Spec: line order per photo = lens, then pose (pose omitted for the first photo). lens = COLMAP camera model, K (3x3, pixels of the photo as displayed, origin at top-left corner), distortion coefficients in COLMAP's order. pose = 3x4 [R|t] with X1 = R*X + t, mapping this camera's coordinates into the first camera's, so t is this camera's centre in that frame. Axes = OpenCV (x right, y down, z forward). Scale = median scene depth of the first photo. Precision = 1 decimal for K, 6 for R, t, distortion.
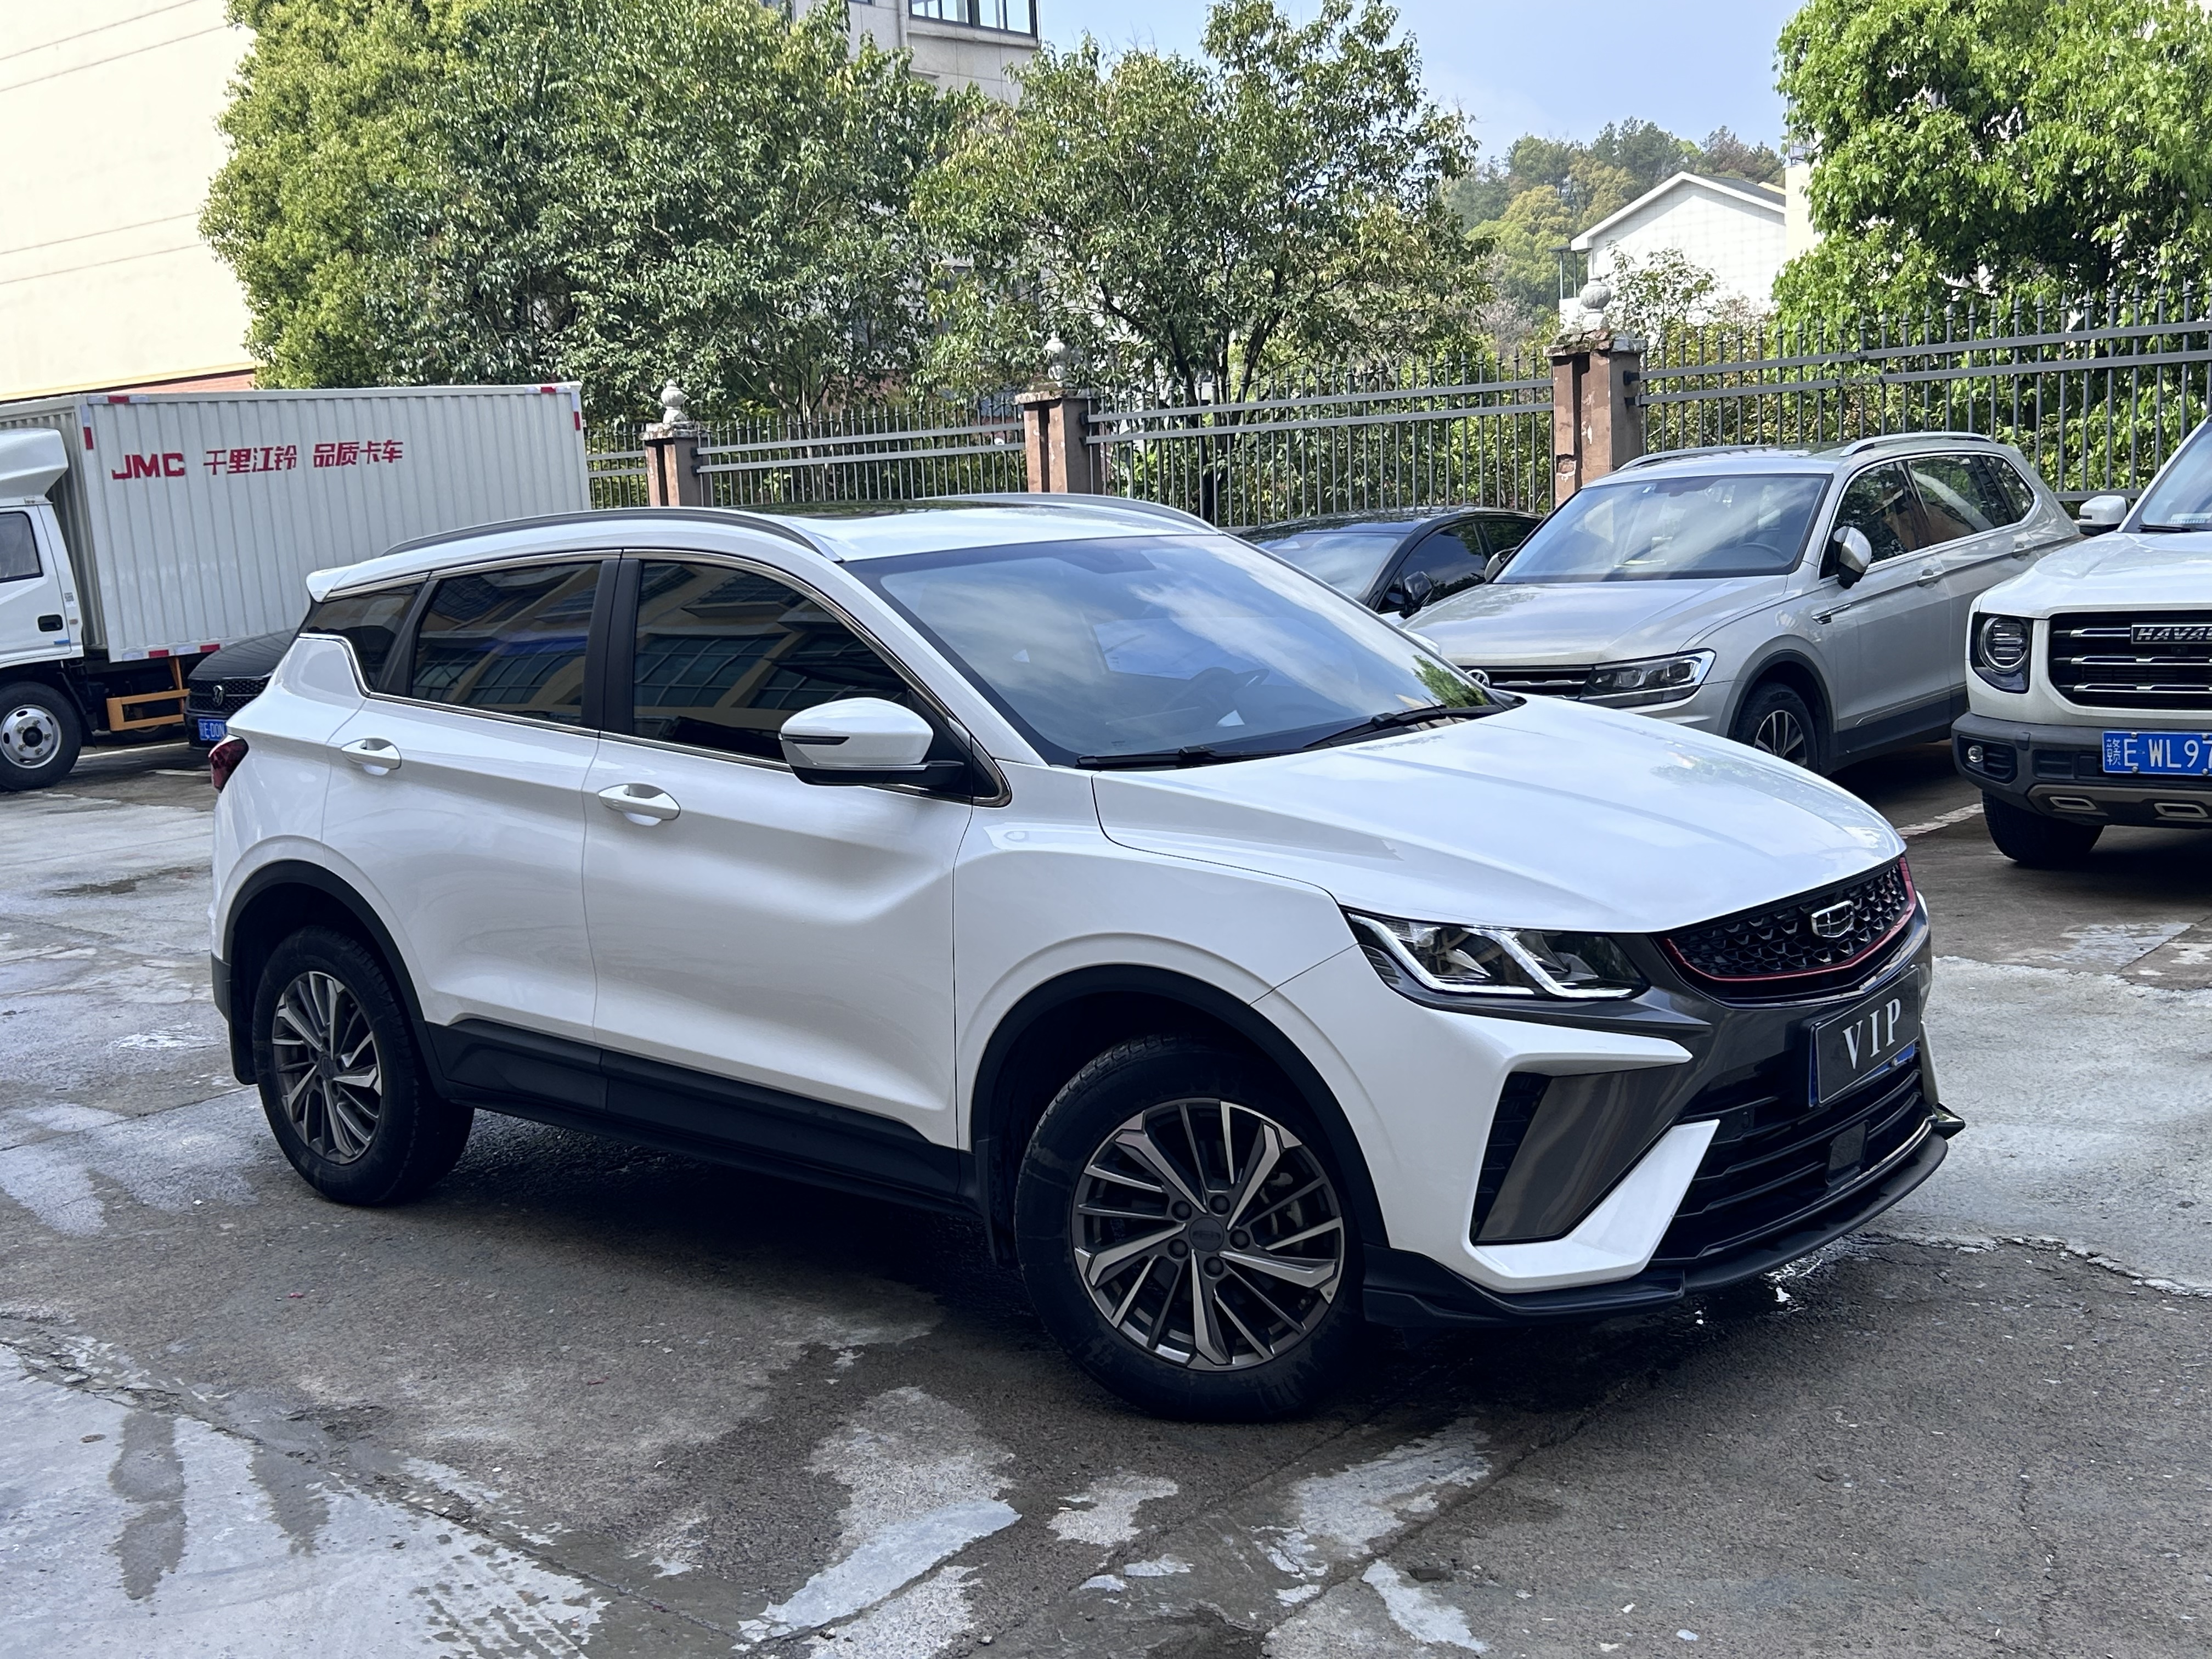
lens RADIAL K [[2338.0, 0, 1106.0], [0, 2338.0, 829.5], [0, 0, 1]] dist [0.091501, -0.181603]
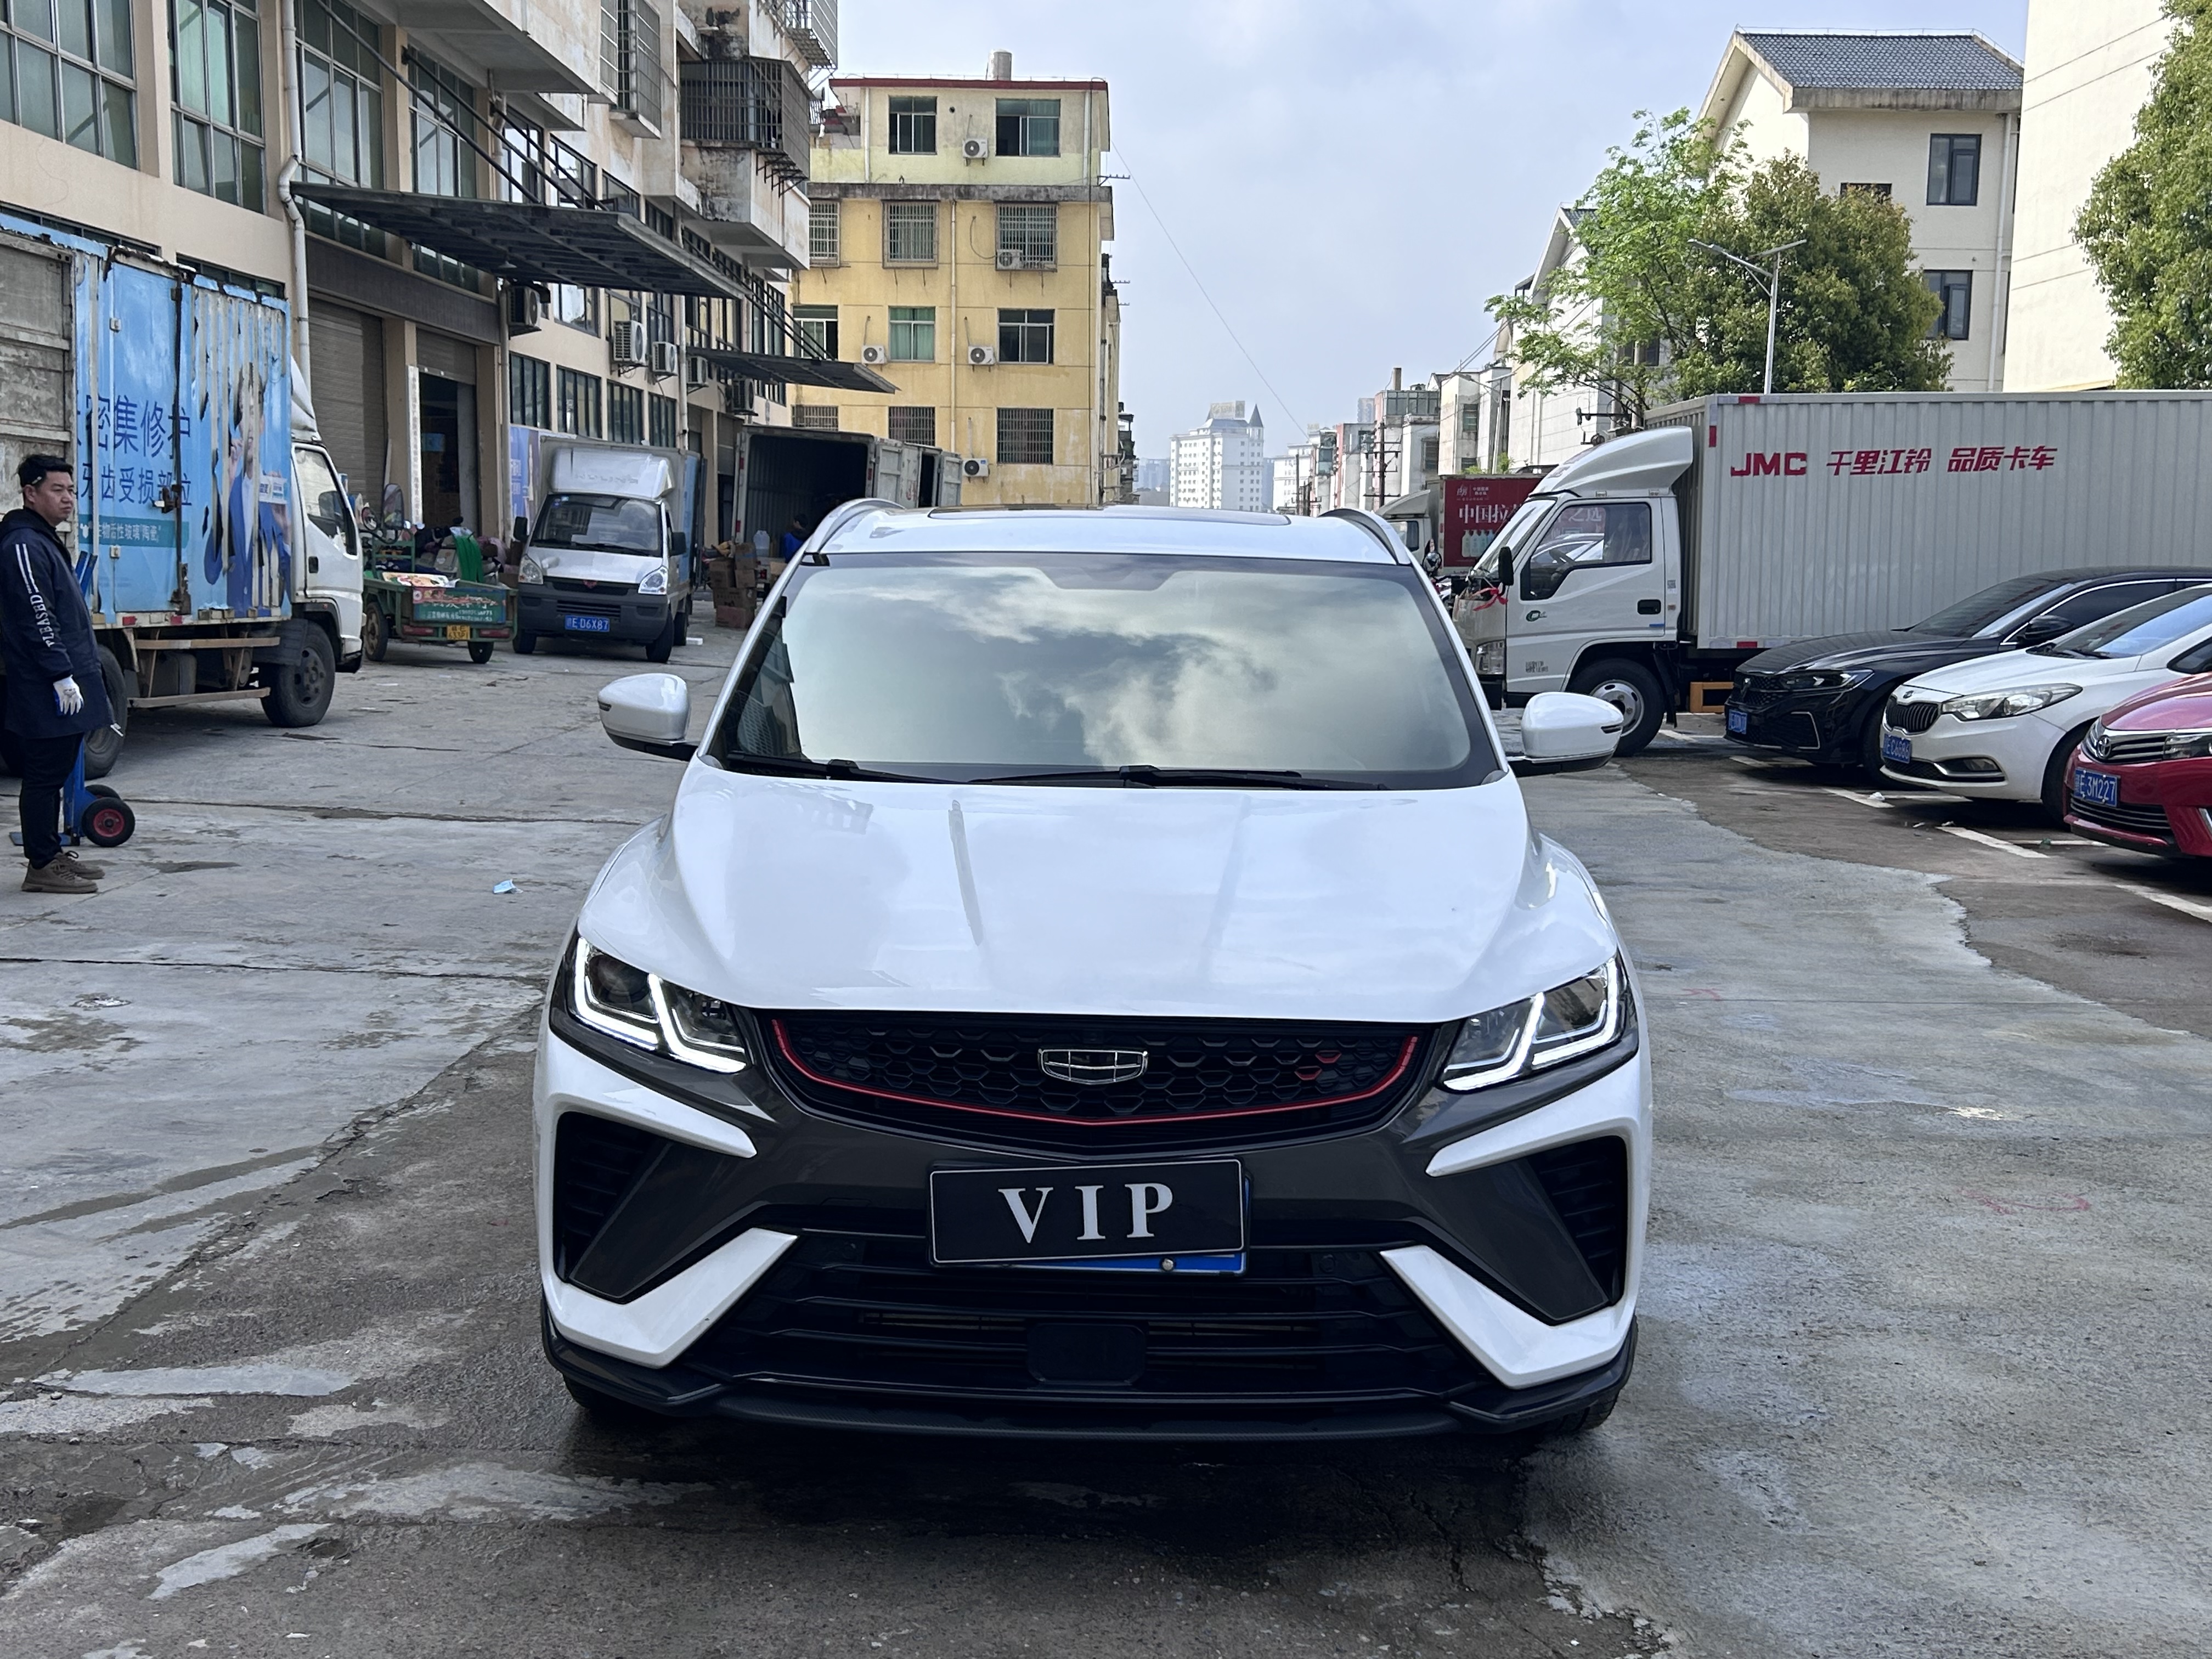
lens RADIAL K [[2353.1, 0, 1119.5], [0, 2353.1, 837.0], [0, 0, 1]] dist [0.129364, -0.290038]
pose [[0.648260, 0.157987, -0.744848, 0.862798], [-0.156954, 0.984955, 0.072314, -0.094707], [0.745066, 0.070029, 0.663304, 0.434351]]
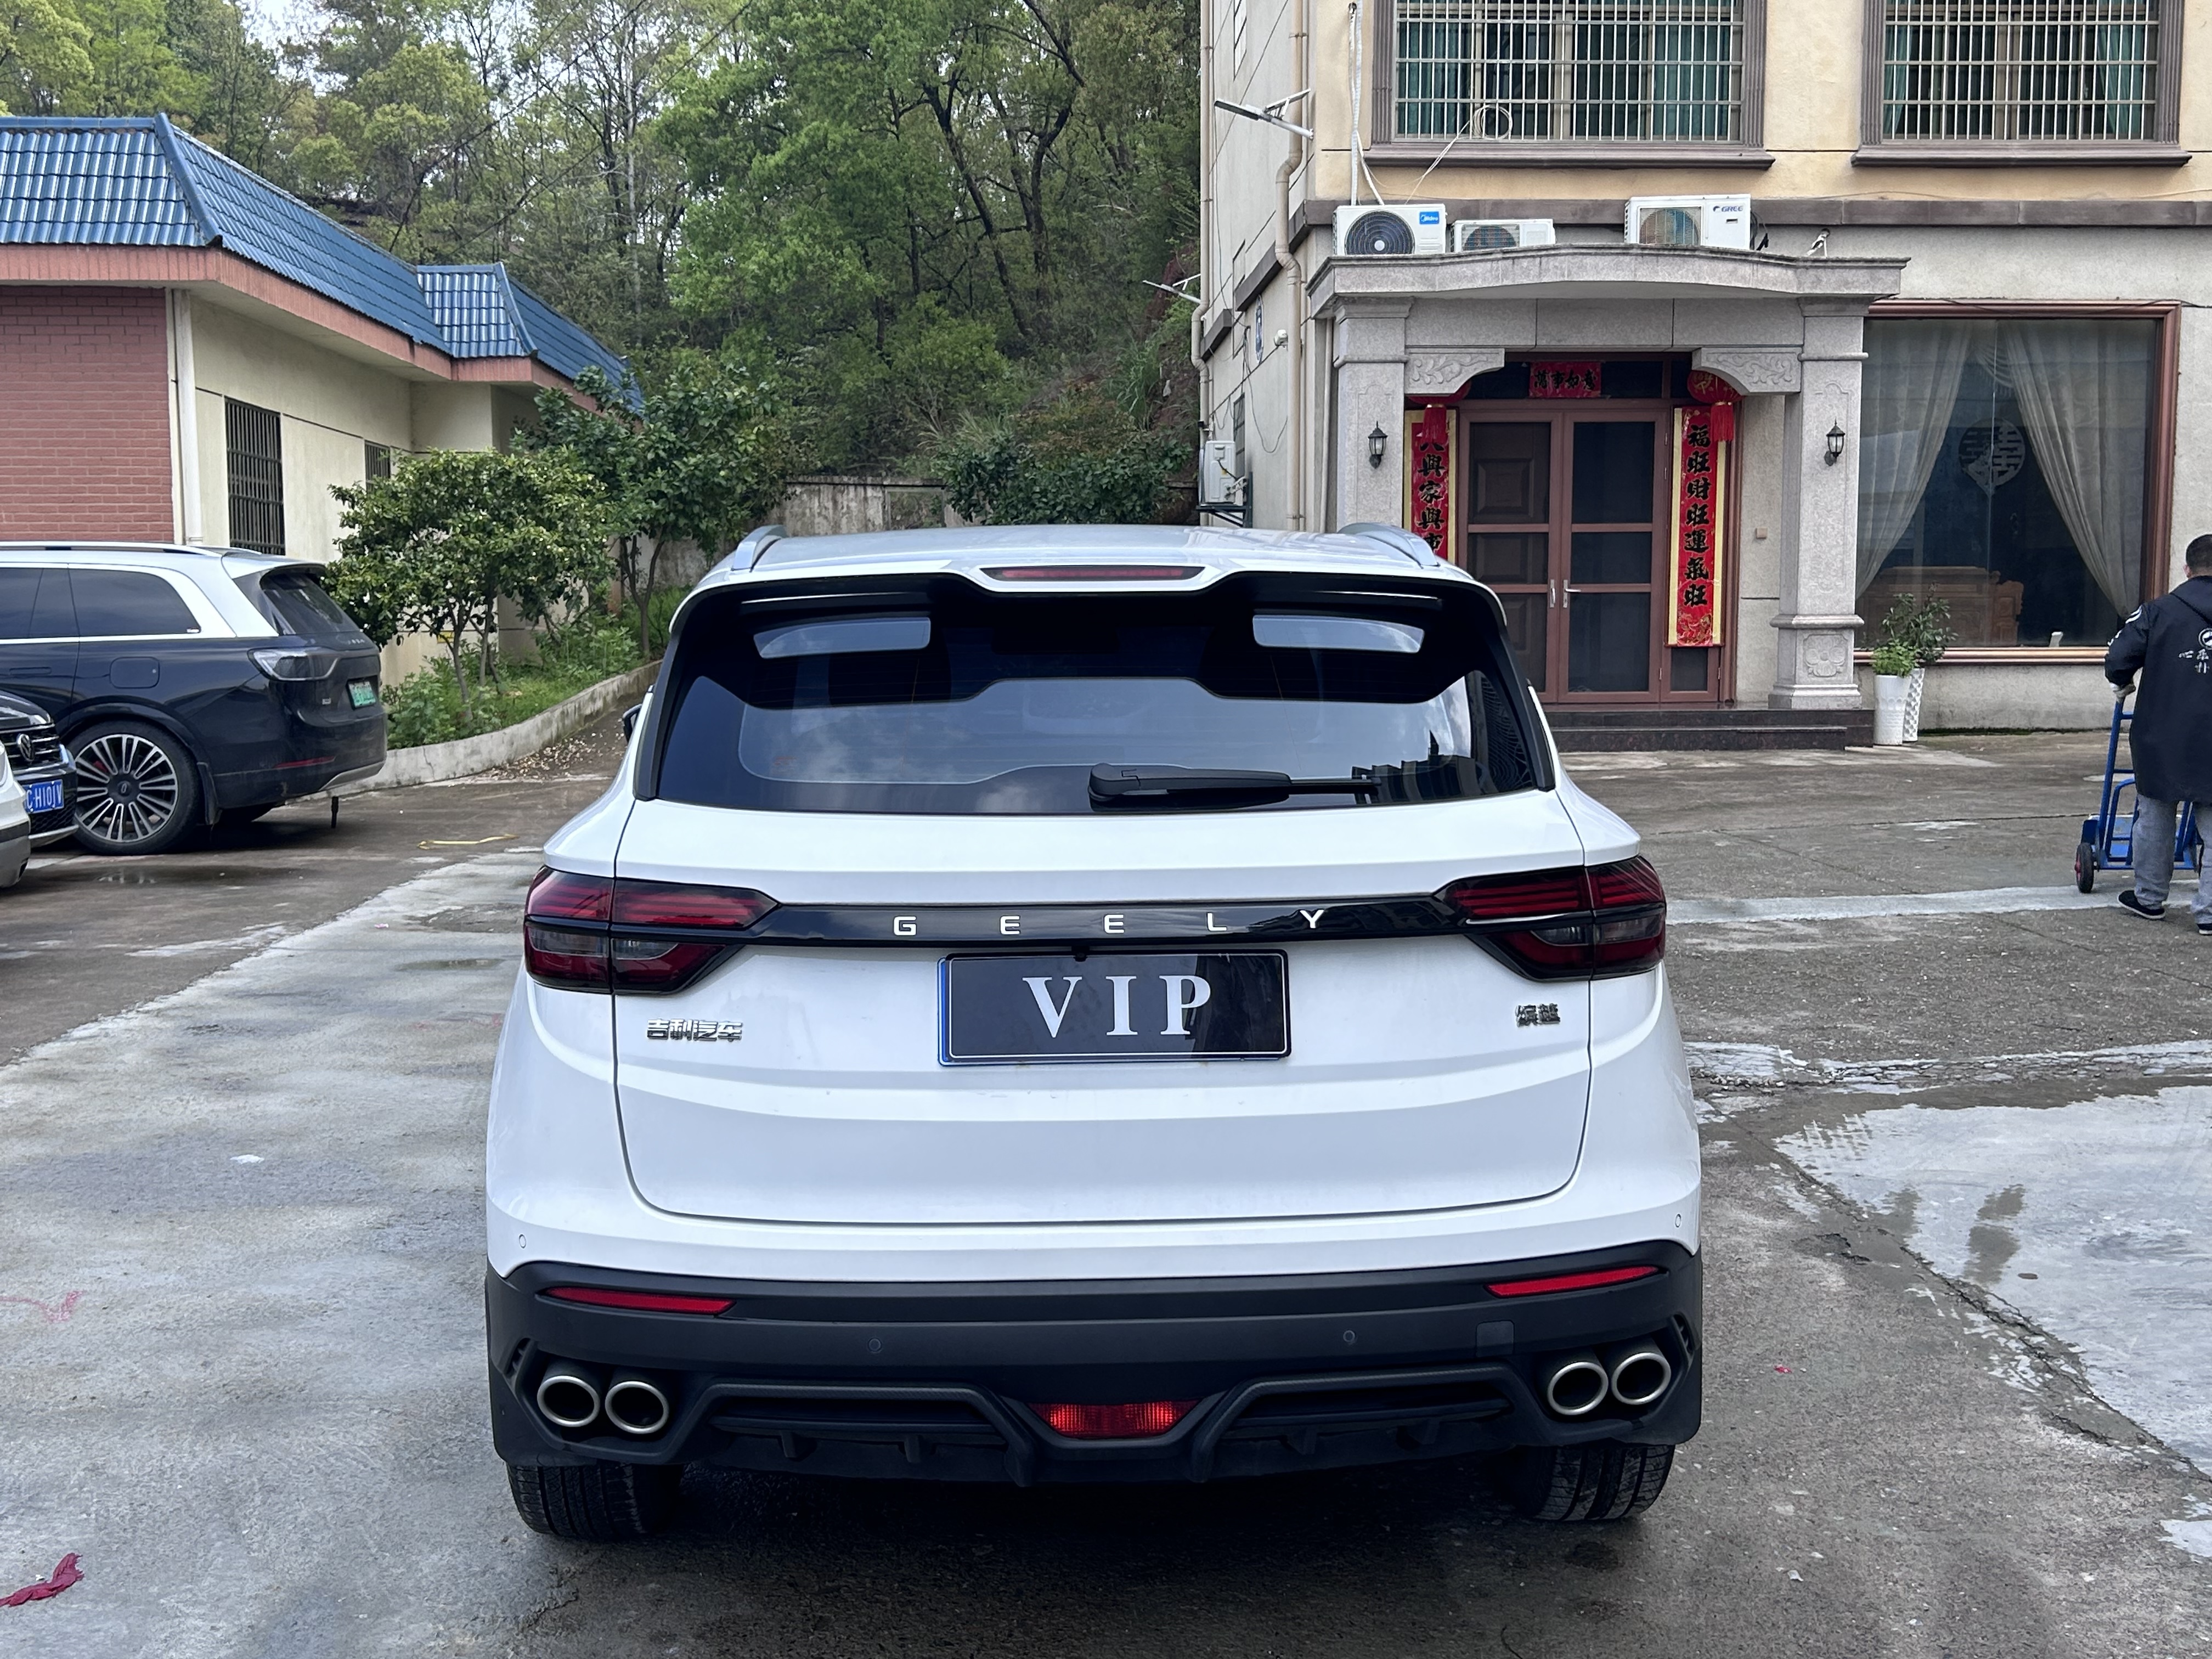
lens RADIAL K [[2368.8, 0, 1117.5], [0, 2368.8, 839.6], [0, 0, 1]] dist [0.099698, -0.207140]
pose [[-0.680050, -0.018049, 0.732943, -0.972872], [0.140790, 0.977877, 0.154710, -0.206280], [-0.719521, 0.208401, -0.662464, 2.033667]]
